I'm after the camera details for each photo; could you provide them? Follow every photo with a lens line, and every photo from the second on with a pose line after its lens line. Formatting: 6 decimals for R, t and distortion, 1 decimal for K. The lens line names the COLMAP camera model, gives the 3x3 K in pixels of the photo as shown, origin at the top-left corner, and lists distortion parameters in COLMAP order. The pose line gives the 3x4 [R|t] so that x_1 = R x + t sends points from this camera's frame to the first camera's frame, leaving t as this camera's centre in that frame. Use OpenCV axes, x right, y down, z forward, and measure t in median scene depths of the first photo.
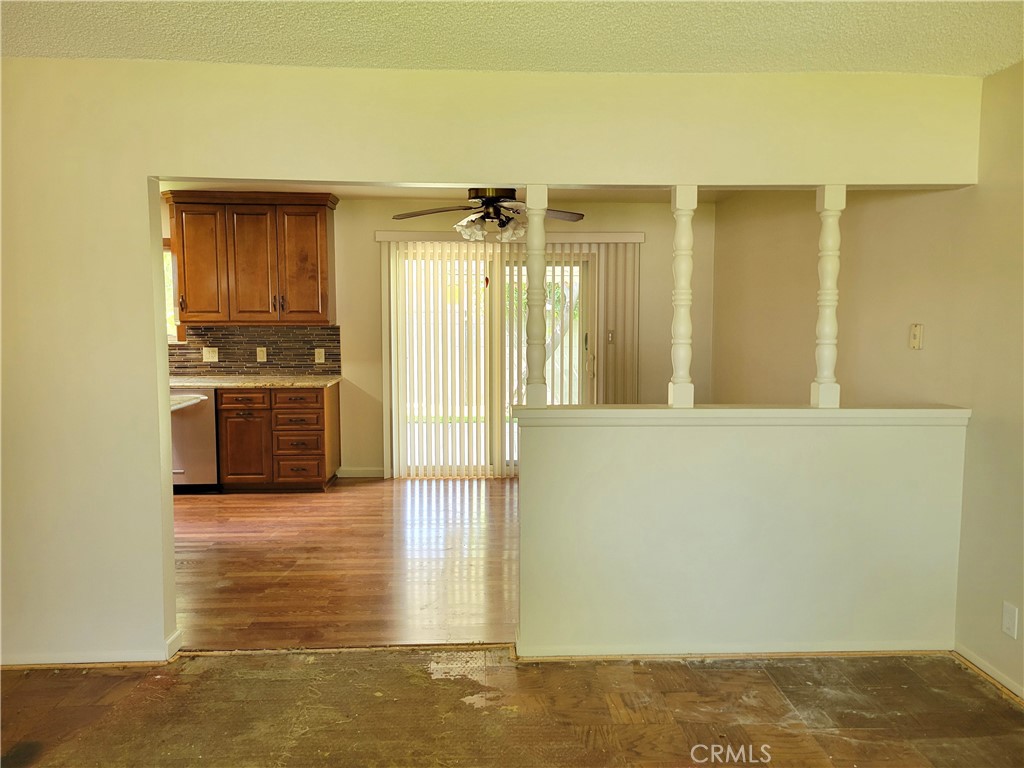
lens RADIAL K [[781.4, 0, 510.8], [0, 781.4, 385.2], [0, 0, 1]] dist [0.050032, 0.000651]
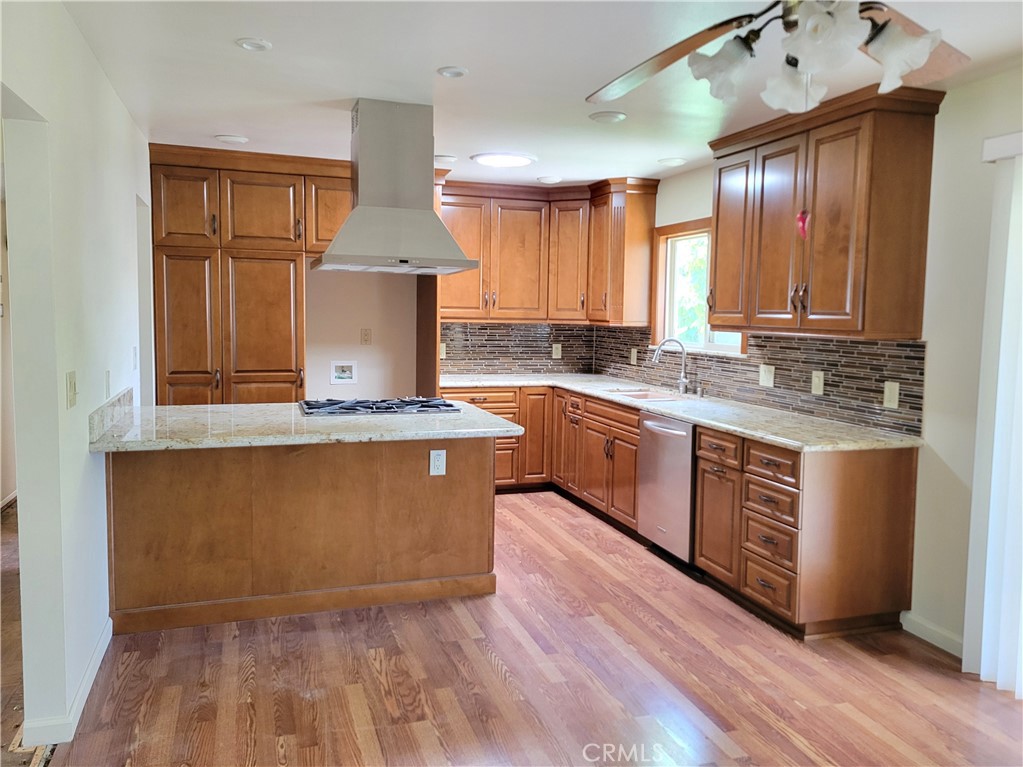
lens RADIAL K [[780.6, 0, 511.8], [0, 780.6, 376.5], [0, 0, 1]] dist [0.050032, 0.000651]
pose [[0.270619, 0.087864, -0.958668, 0.221561], [-0.107378, 0.992367, 0.060642, -0.059523], [0.956679, 0.086529, 0.277989, 0.643721]]
